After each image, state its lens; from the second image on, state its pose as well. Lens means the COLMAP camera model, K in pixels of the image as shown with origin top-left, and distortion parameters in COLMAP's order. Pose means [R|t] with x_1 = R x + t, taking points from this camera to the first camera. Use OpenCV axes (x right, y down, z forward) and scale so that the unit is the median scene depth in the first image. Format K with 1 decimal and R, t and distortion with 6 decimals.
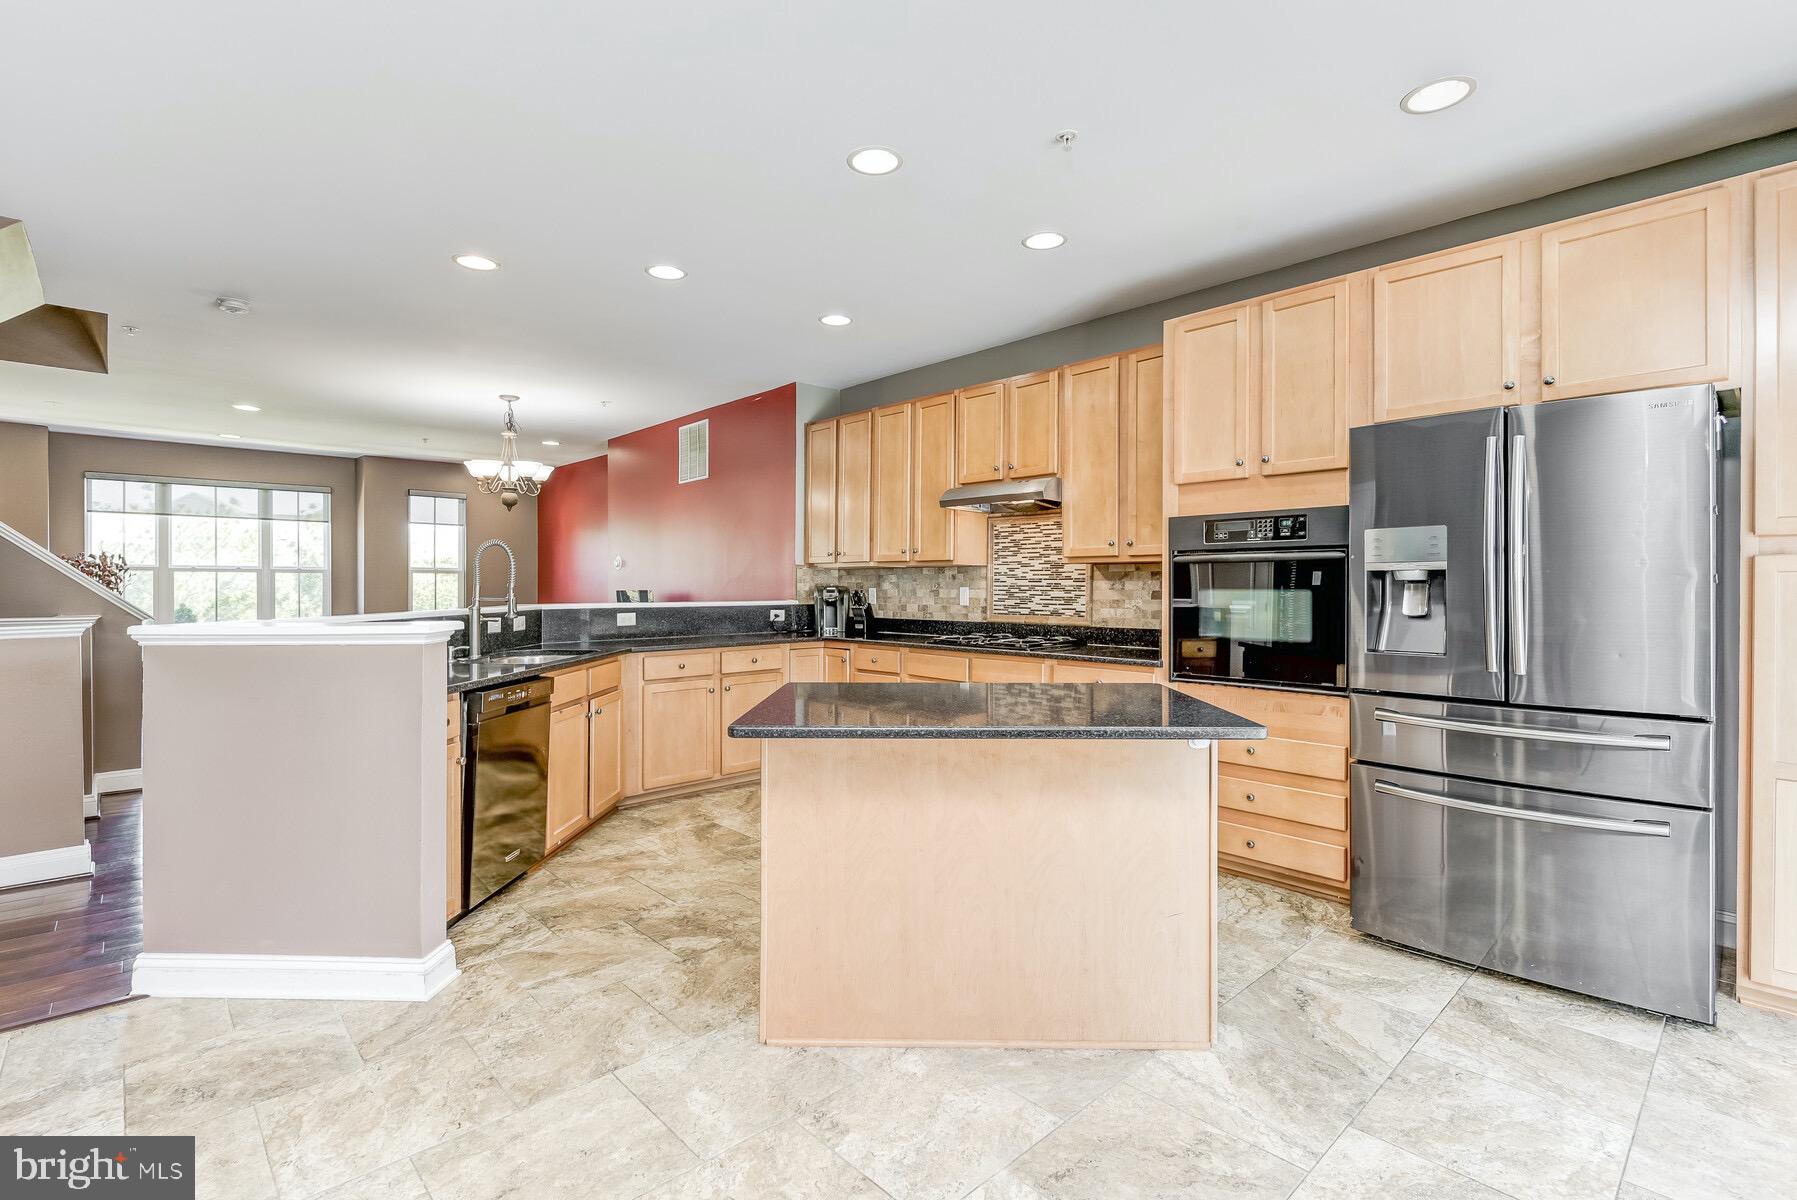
lens RADIAL K [[826.6, 0, 890.0], [0, 826.6, 592.1], [0, 0, 1]] dist [0.006760, -0.005083]
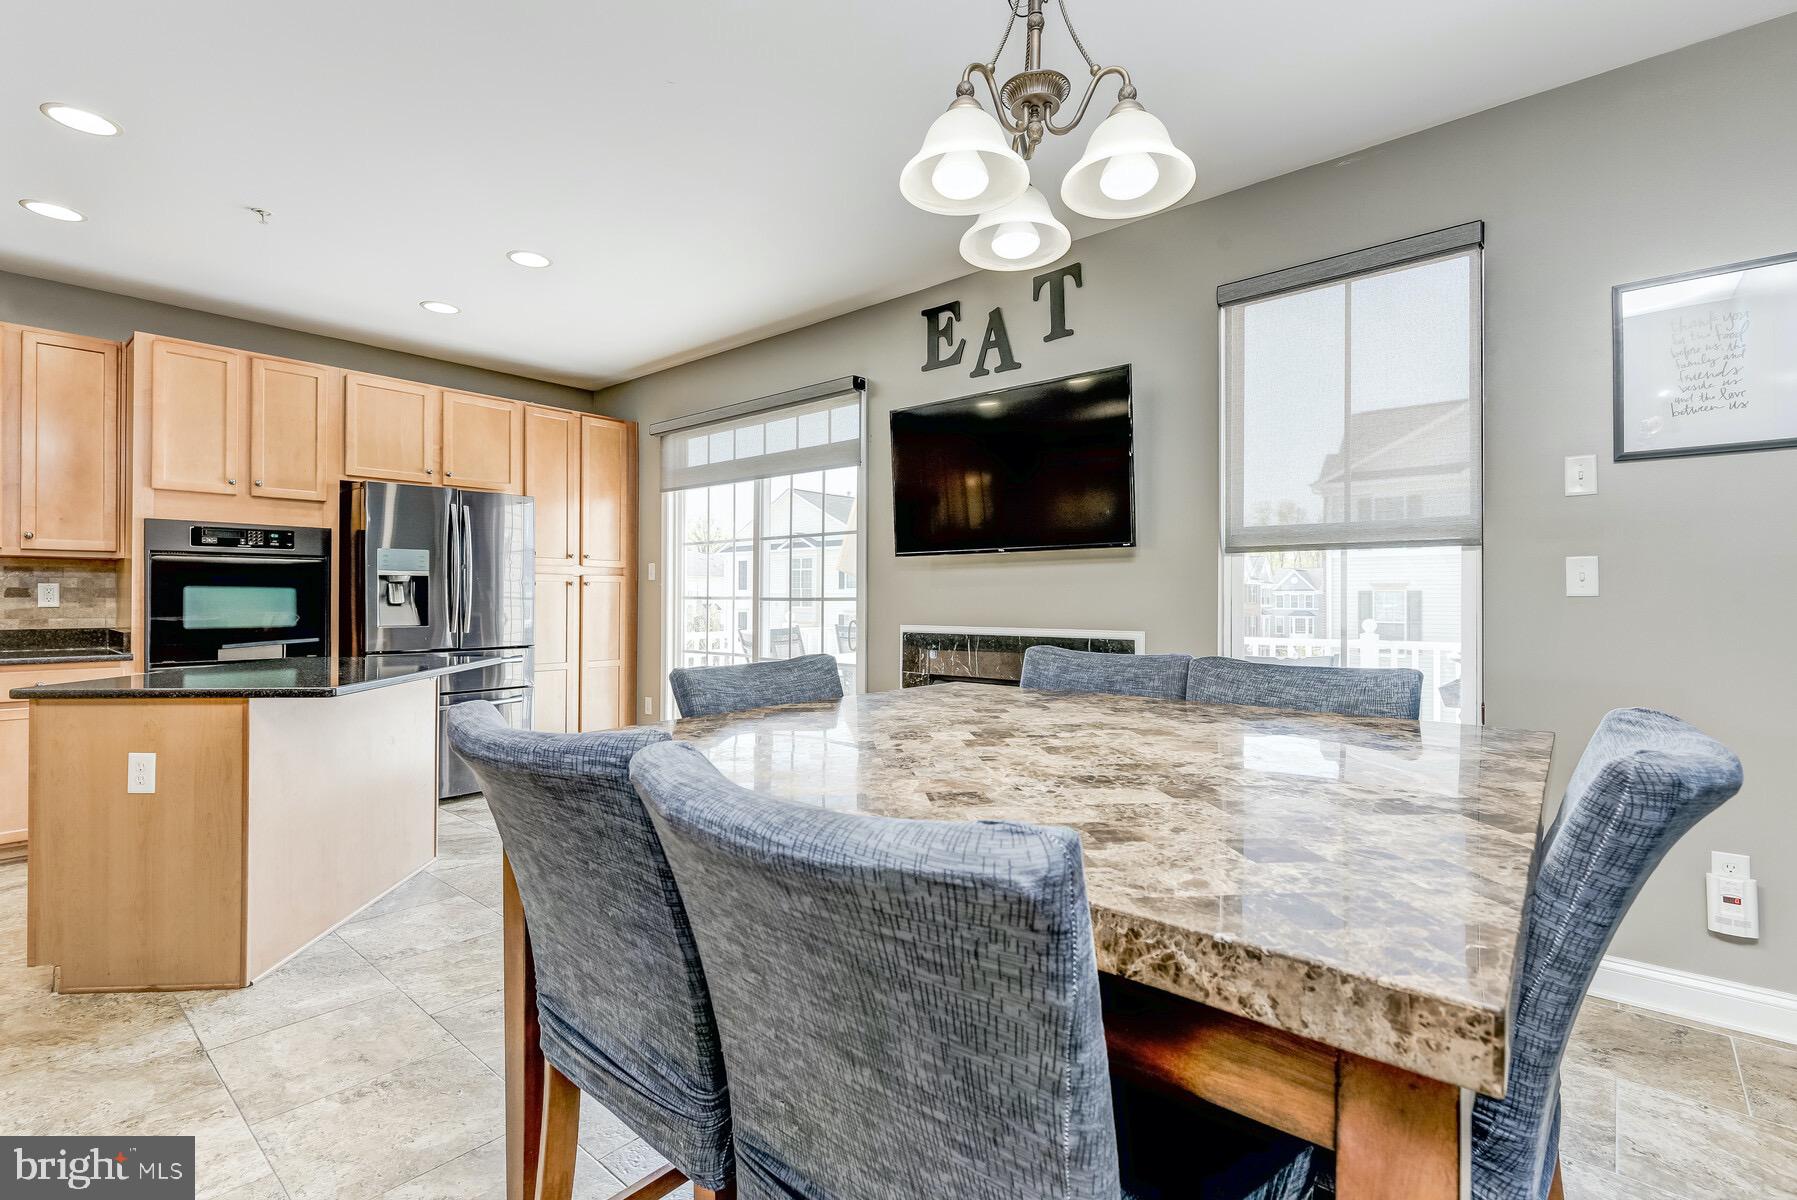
lens RADIAL K [[826.6, 0, 892.6], [0, 826.6, 594.4], [0, 0, 1]] dist [0.006760, -0.005083]
pose [[-0.103579, 0.003924, 0.994614, -0.650663], [0.004714, 0.999983, -0.003454, 0.012580], [-0.994610, 0.004330, -0.103595, 0.121129]]
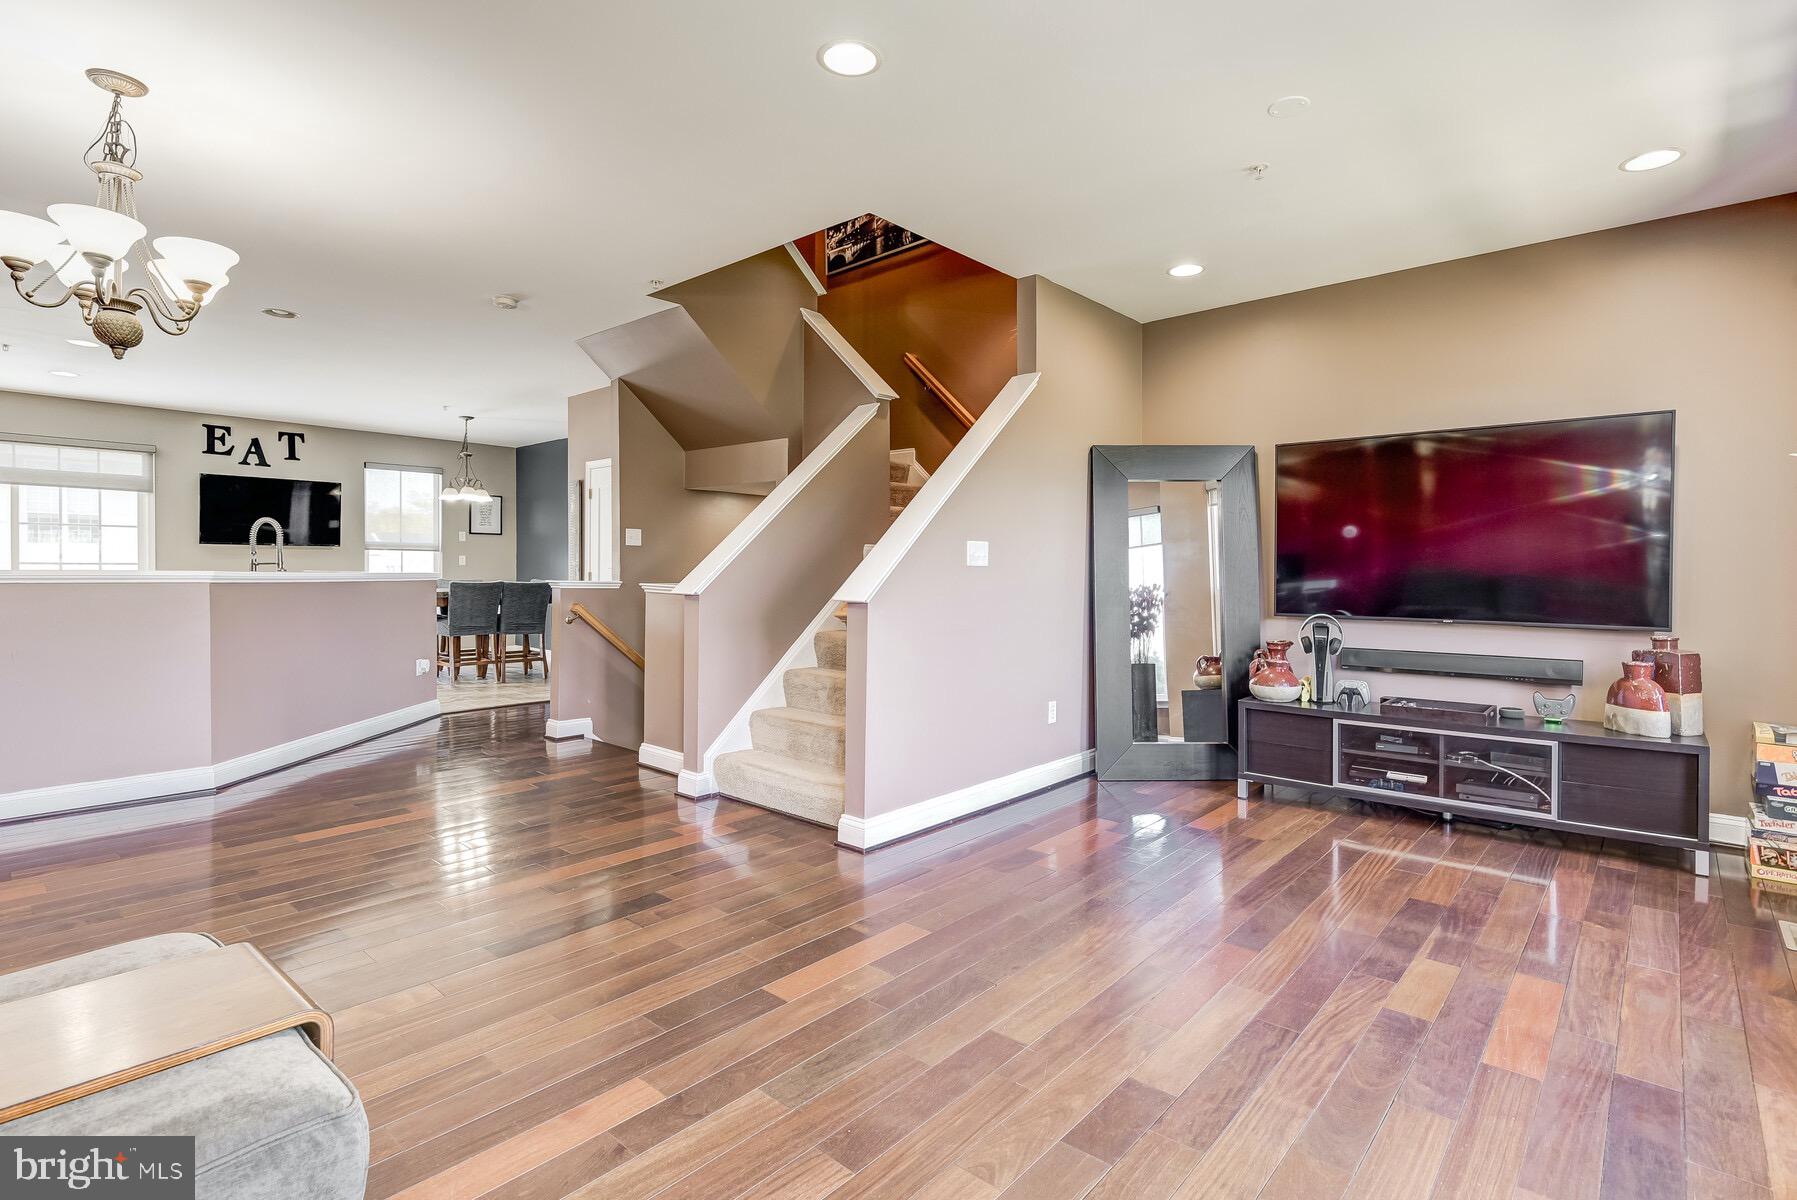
lens RADIAL K [[826.6, 0, 875.9], [0, 826.6, 569.4], [0, 0, 1]] dist [0.006760, -0.005083]
pose [[-0.991174, -0.001390, -0.132562, -0.985629], [-0.003343, 0.999889, 0.014511, -0.009708], [0.132528, 0.014827, -0.991068, 1.996741]]
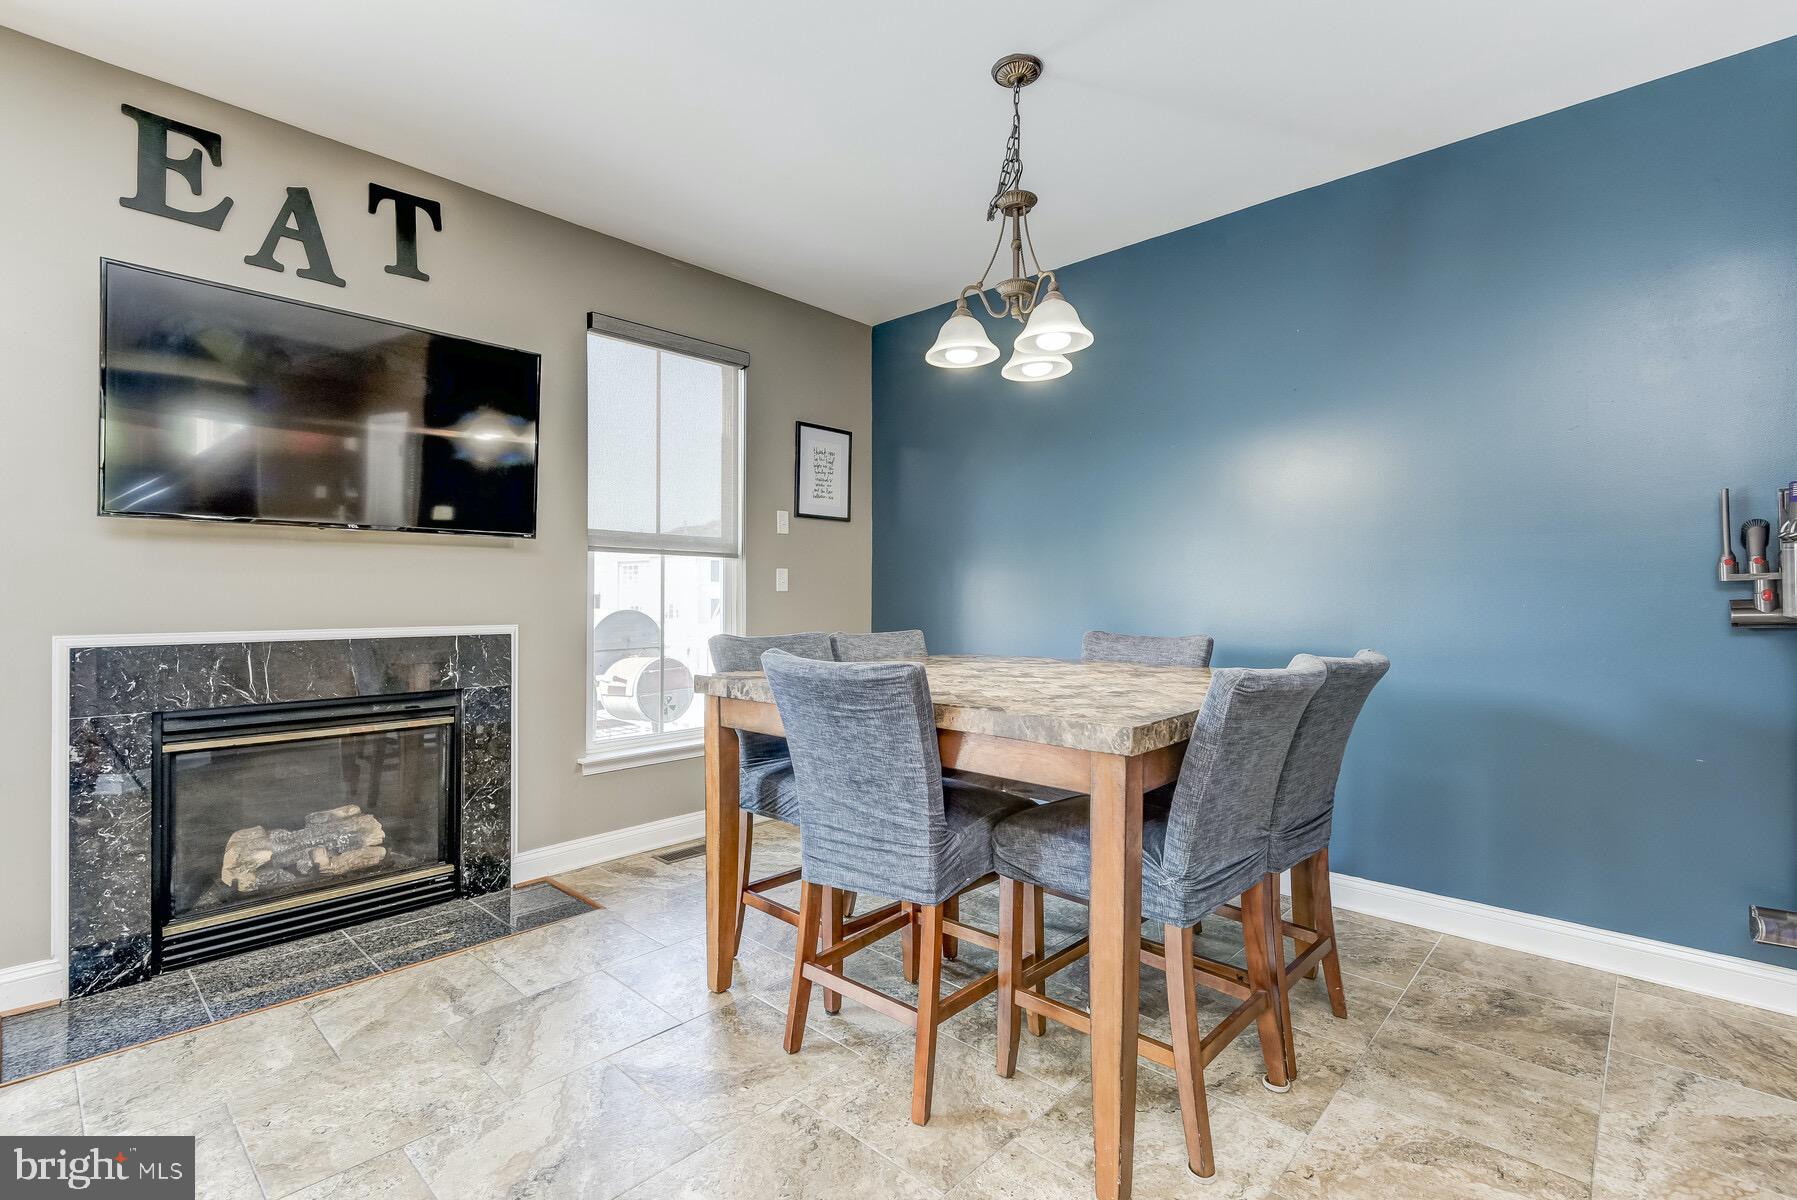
lens RADIAL K [[826.6, 0, 885.6], [0, 826.6, 589.6], [0, 0, 1]] dist [0.006760, -0.005083]
pose [[-0.997599, -0.005579, -0.069027, -0.215939], [-0.005595, 0.999984, 0.000044, 0.011434], [0.069026, 0.000430, -0.997615, 0.558962]]
